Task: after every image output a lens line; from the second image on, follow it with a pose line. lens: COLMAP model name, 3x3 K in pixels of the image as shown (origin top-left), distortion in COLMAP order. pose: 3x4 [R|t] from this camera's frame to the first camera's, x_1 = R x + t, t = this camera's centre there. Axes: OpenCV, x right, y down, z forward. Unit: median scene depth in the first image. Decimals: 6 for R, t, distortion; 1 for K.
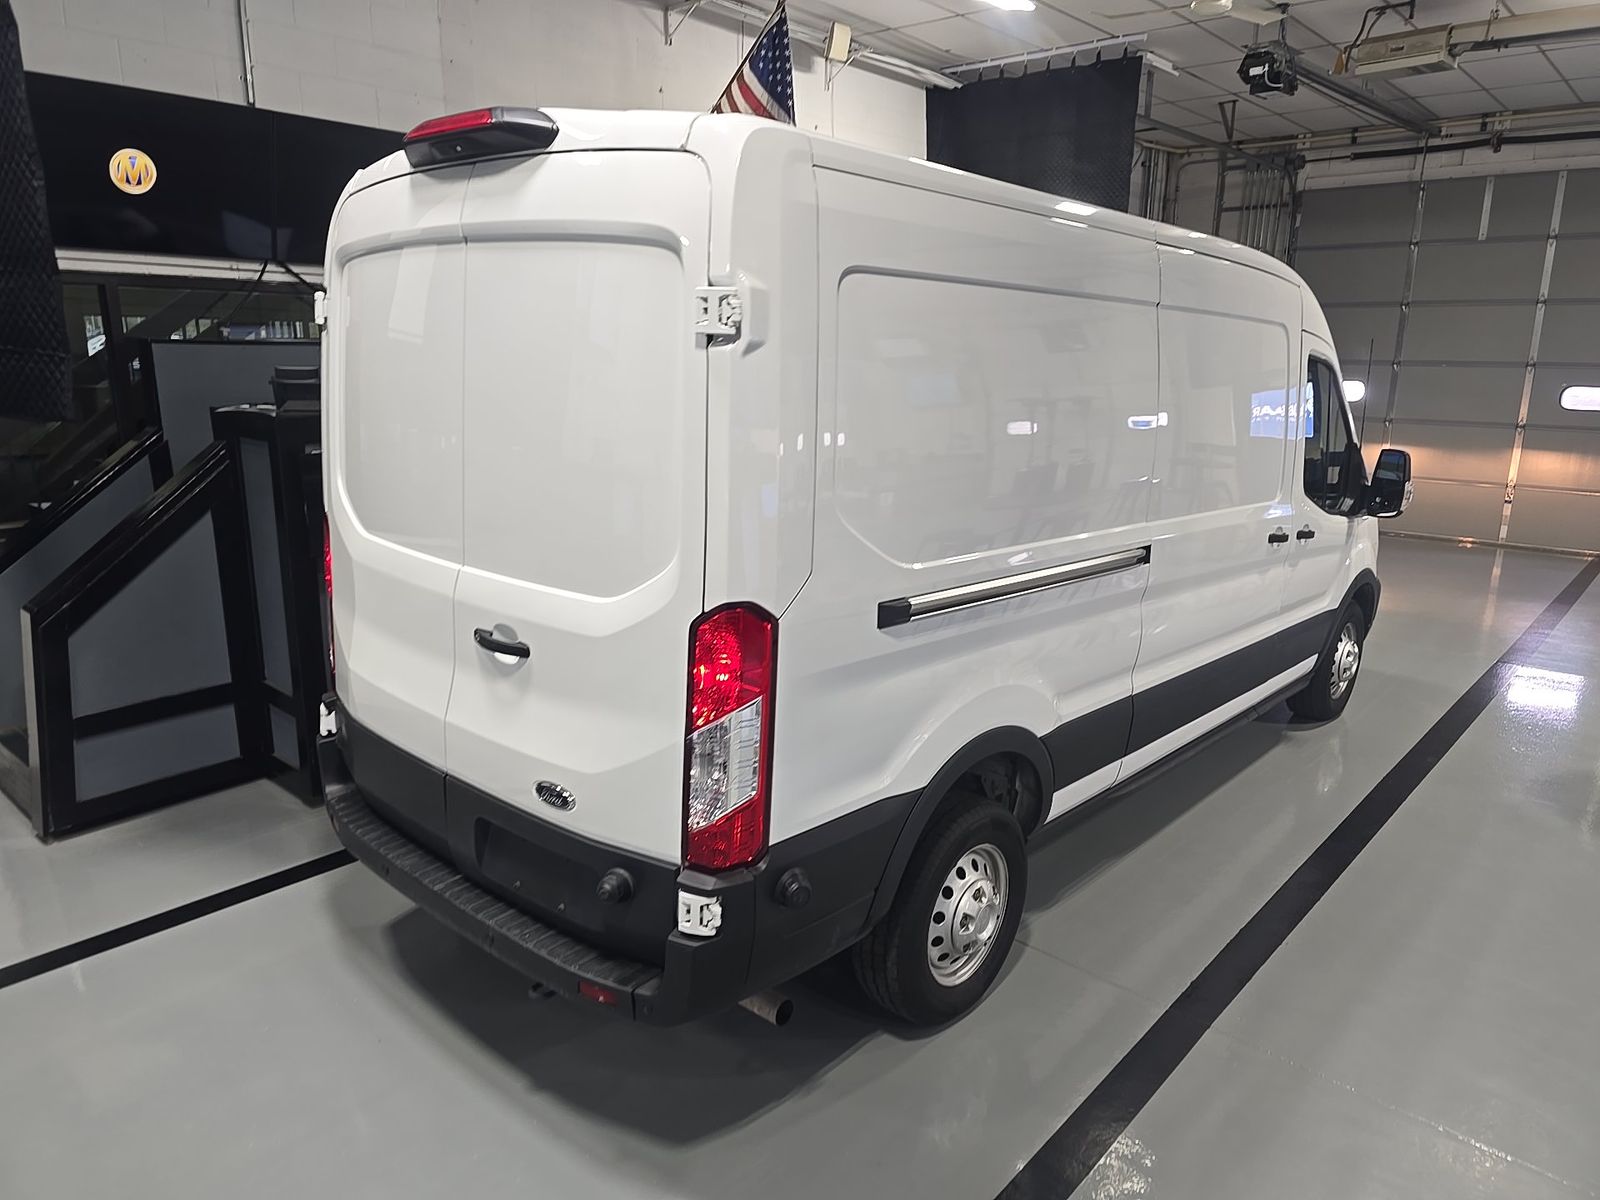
lens RADIAL K [[1100.4, 0, 800.0], [0, 1100.4, 600.0], [0, 0, 1]] dist [0.021025, -0.000126]
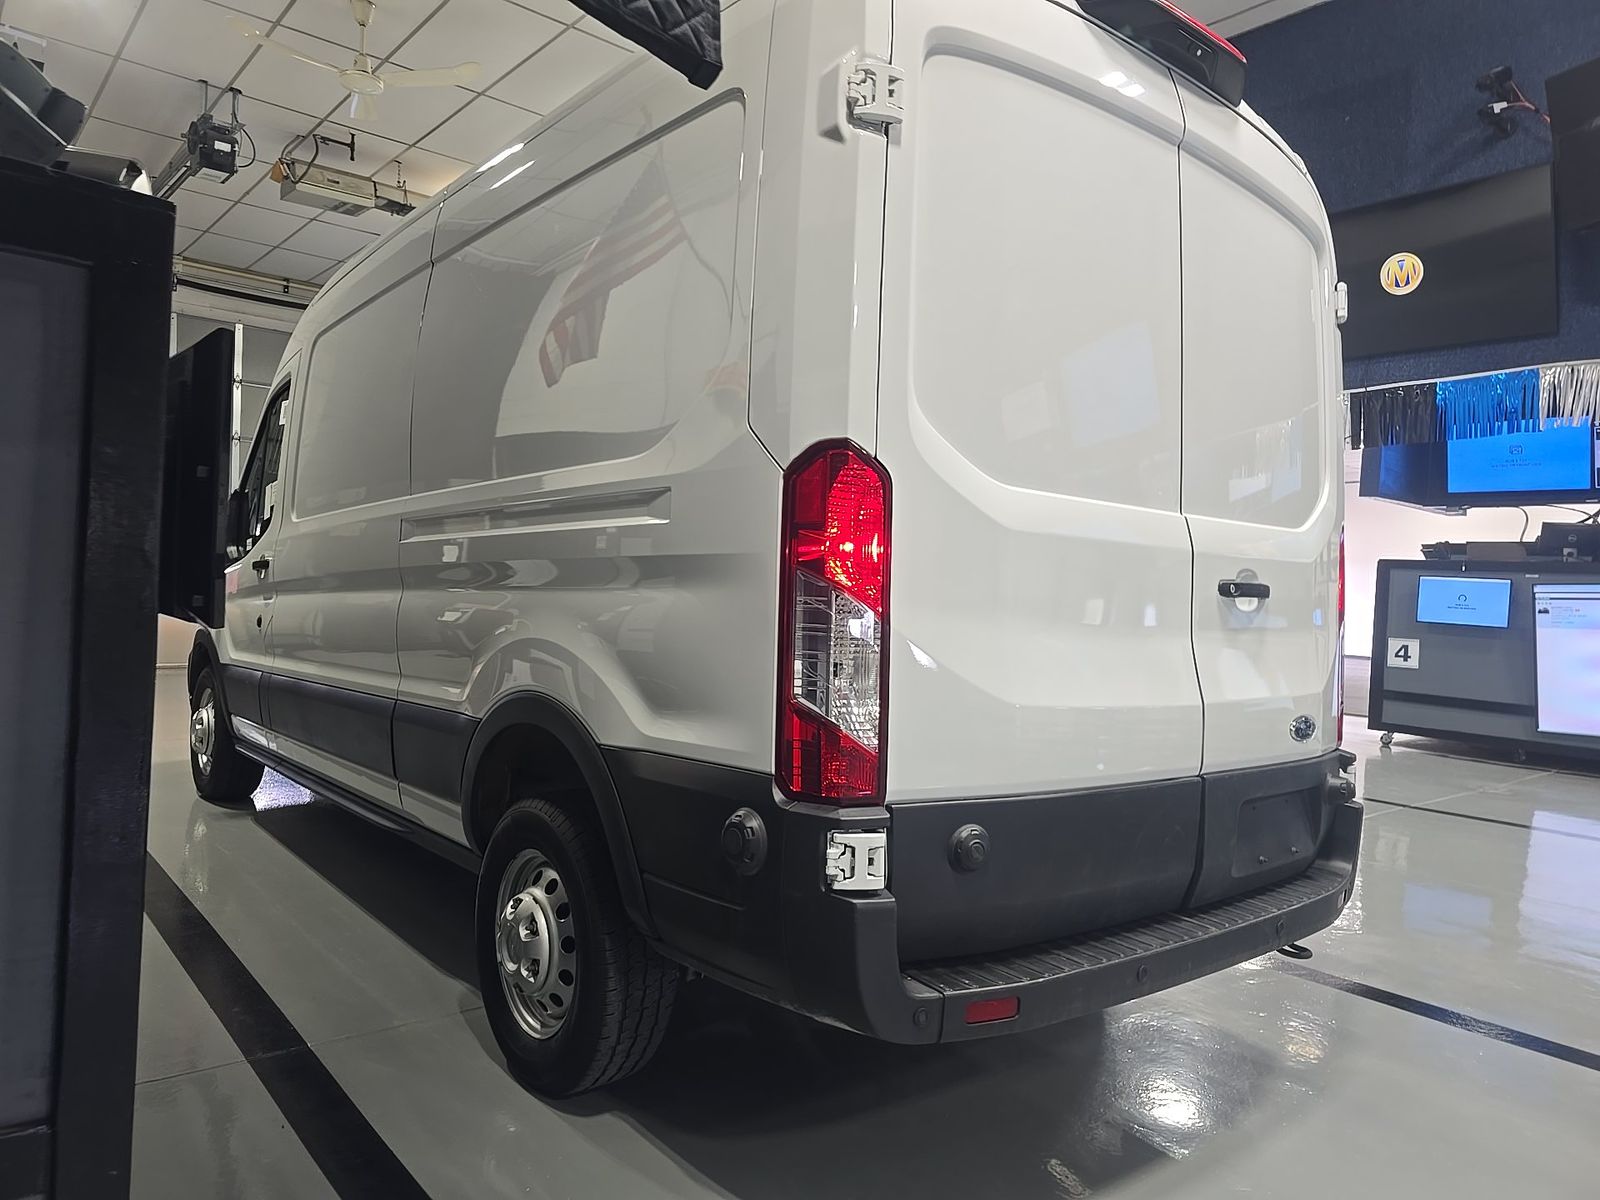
lens RADIAL K [[1100.4, 0, 800.0], [0, 1100.4, 600.0], [0, 0, 1]] dist [0.021025, -0.000126]
pose [[0.135559, -0.022925, 0.990504, -1.262465], [0.185624, 0.982617, -0.002662, -0.019252], [-0.973225, 0.184222, 0.137458, 1.271076]]
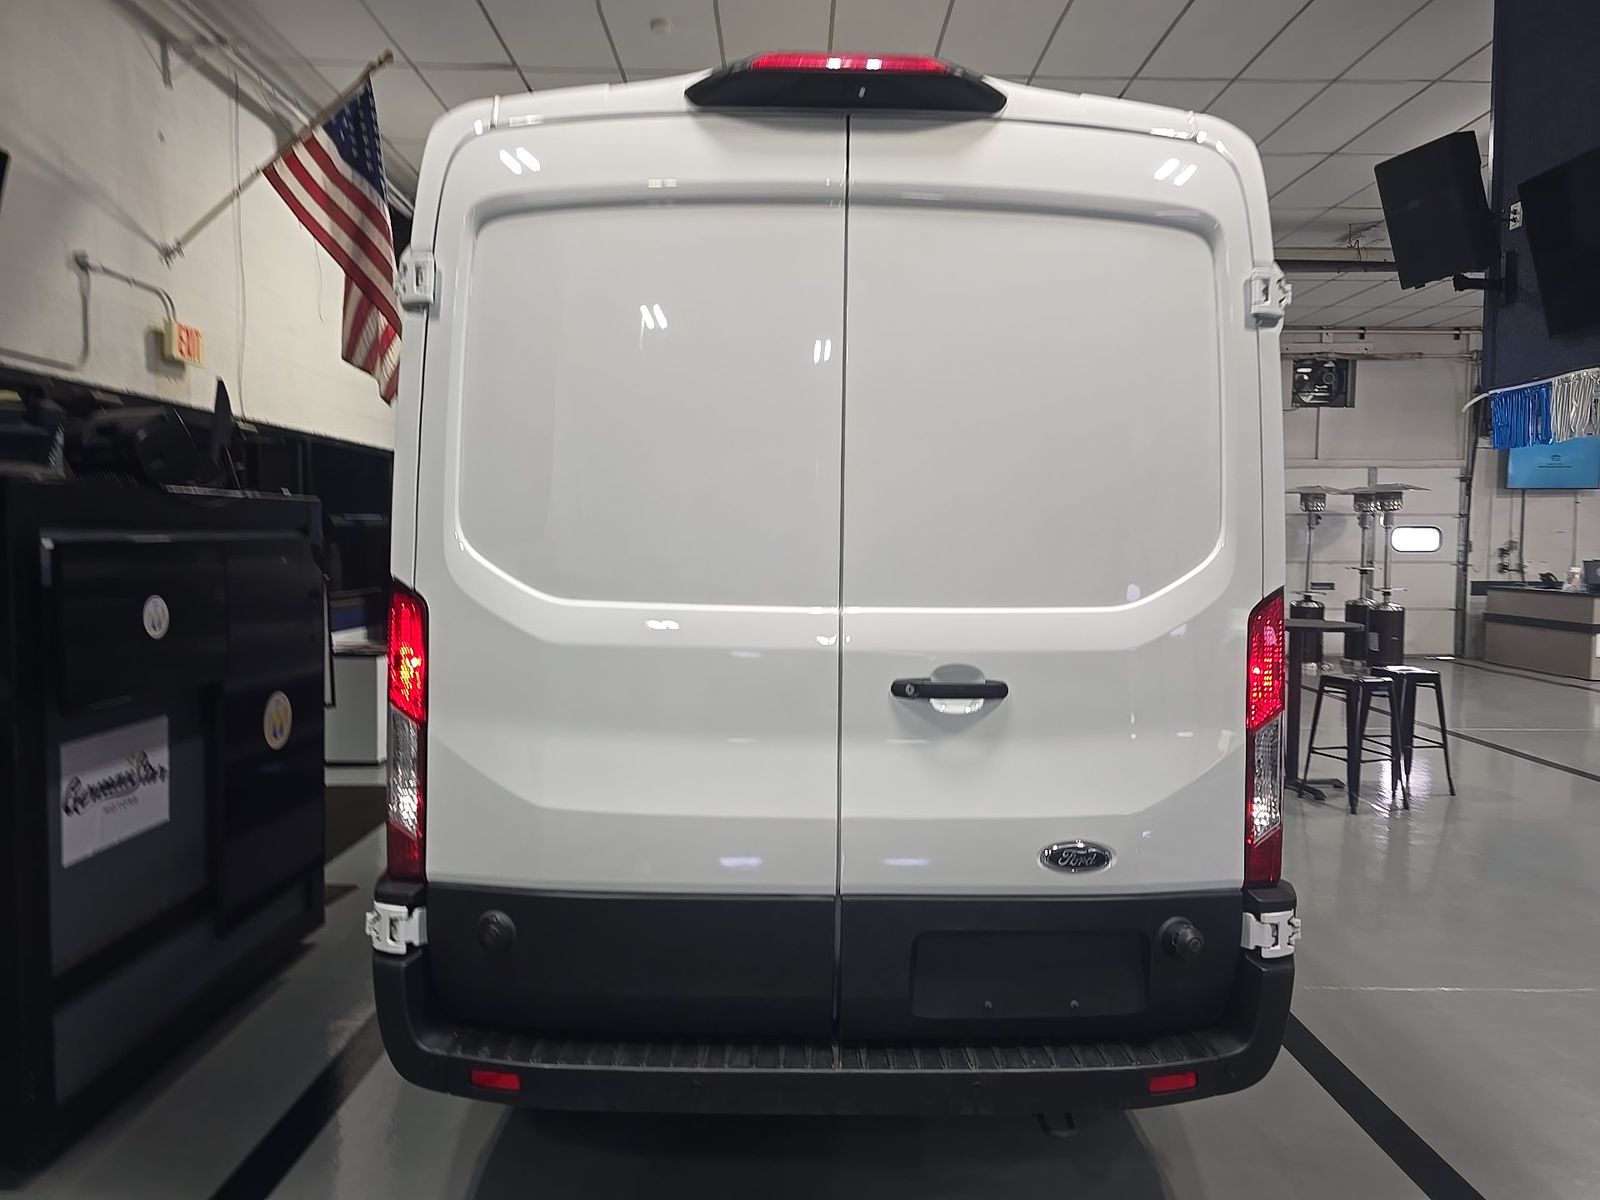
lens RADIAL K [[1158.1, 0, 800.0], [0, 1158.1, 600.0], [0, 0, 1]] dist [0.012580, 0.001363]
pose [[0.728408, -0.038885, 0.684039, -0.944236], [0.164353, 0.979154, -0.119352, 0.059580], [-0.665139, 0.199361, 0.719615, 0.476275]]
